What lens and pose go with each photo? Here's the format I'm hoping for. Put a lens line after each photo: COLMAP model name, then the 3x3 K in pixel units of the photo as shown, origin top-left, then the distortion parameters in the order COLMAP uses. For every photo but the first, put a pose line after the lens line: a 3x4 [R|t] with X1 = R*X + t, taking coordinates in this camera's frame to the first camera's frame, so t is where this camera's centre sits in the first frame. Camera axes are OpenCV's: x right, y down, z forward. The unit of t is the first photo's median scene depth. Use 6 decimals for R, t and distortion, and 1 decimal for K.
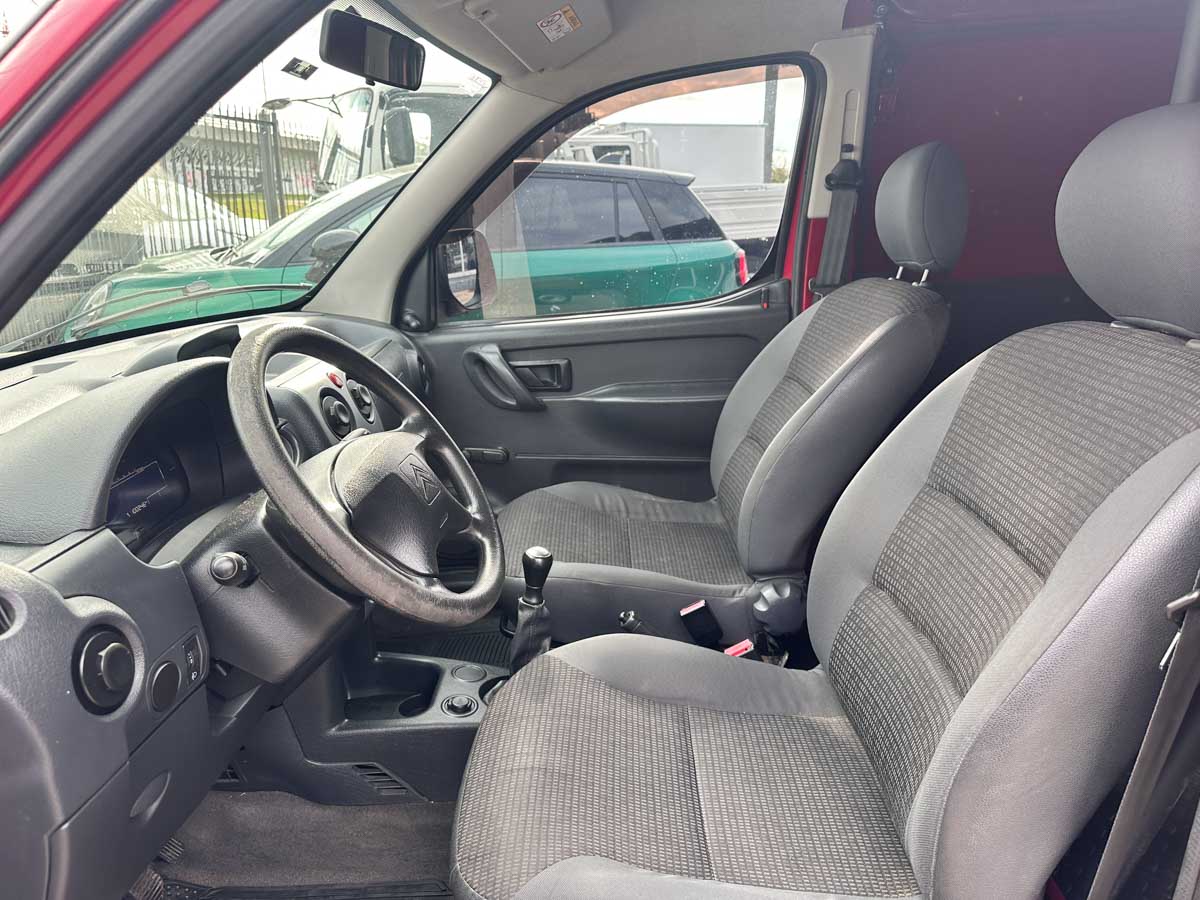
lens RADIAL K [[857.5, 0, 629.8], [0, 857.5, 450.8], [0, 0, 1]] dist [0.020652, -0.027438]
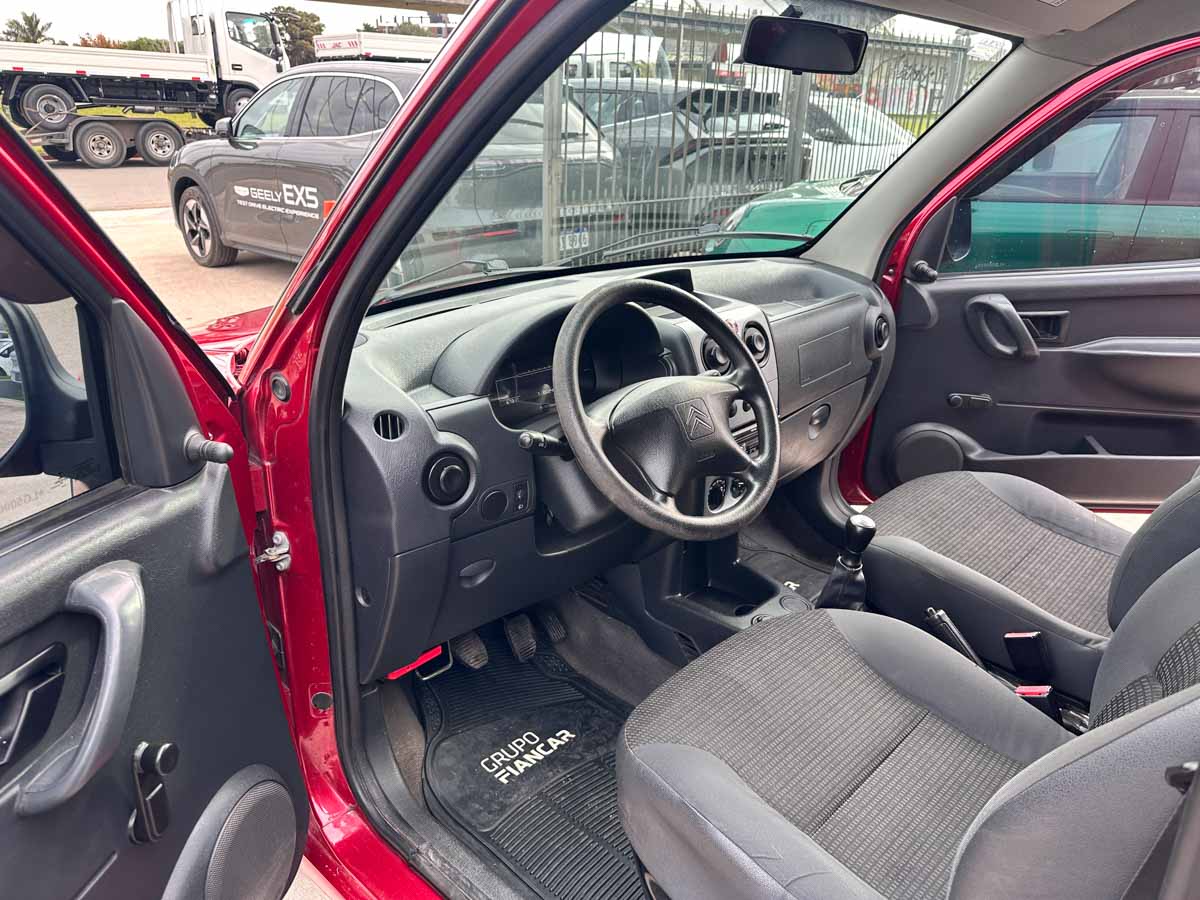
lens RADIAL K [[857.5, 0, 590.6], [0, 857.5, 449.4], [0, 0, 1]] dist [0.020652, -0.027438]
pose [[0.700726, 0.275269, -0.658187, 0.308243], [-0.219722, 0.960991, 0.167986, -0.064901], [0.678753, 0.026906, 0.733873, -0.007157]]
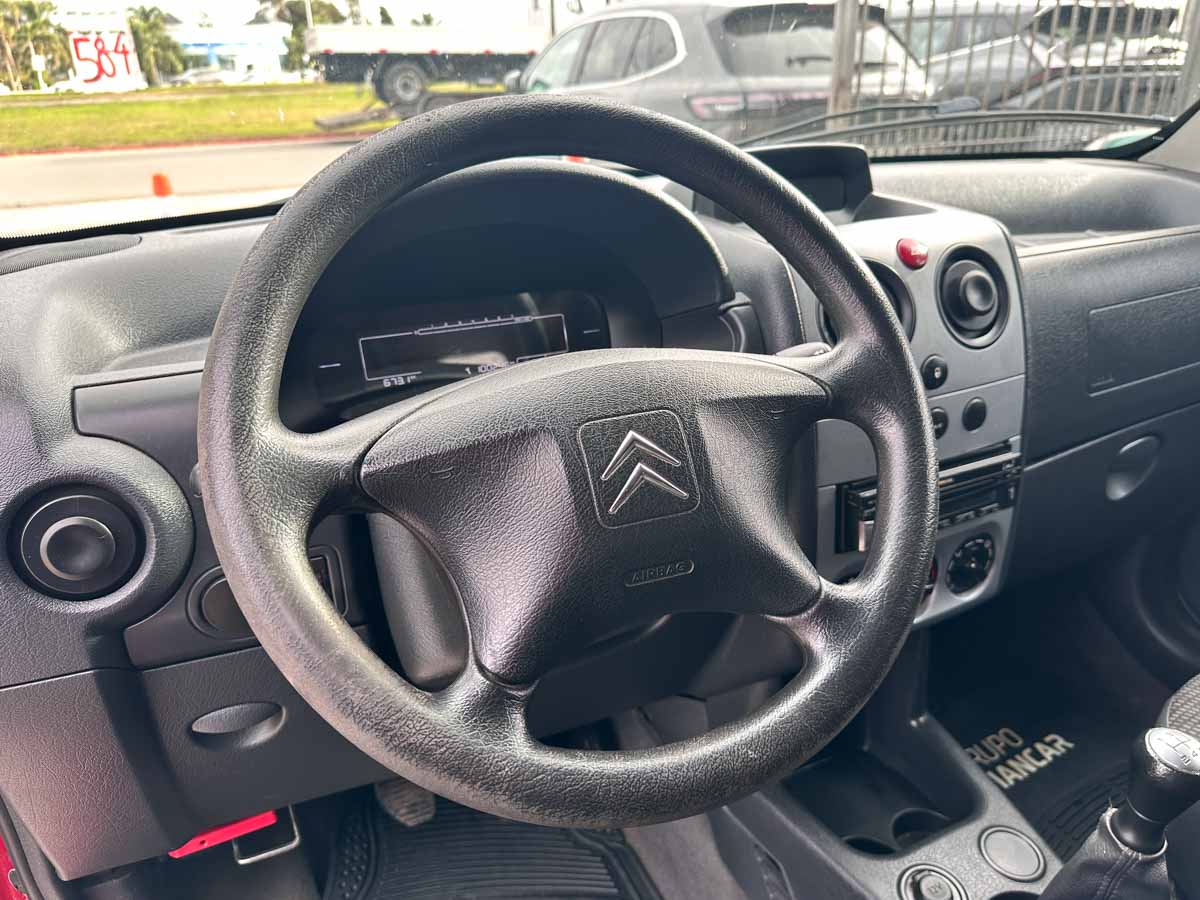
lens RADIAL K [[857.5, 0, 600.1], [0, 857.5, 431.9], [0, 0, 1]] dist [0.020652, -0.027438]
pose [[0.406625, 0.333821, -0.850423, 0.073302], [-0.231945, 0.938076, 0.257324, -0.061126], [0.883662, 0.092617, 0.458873, 0.511921]]
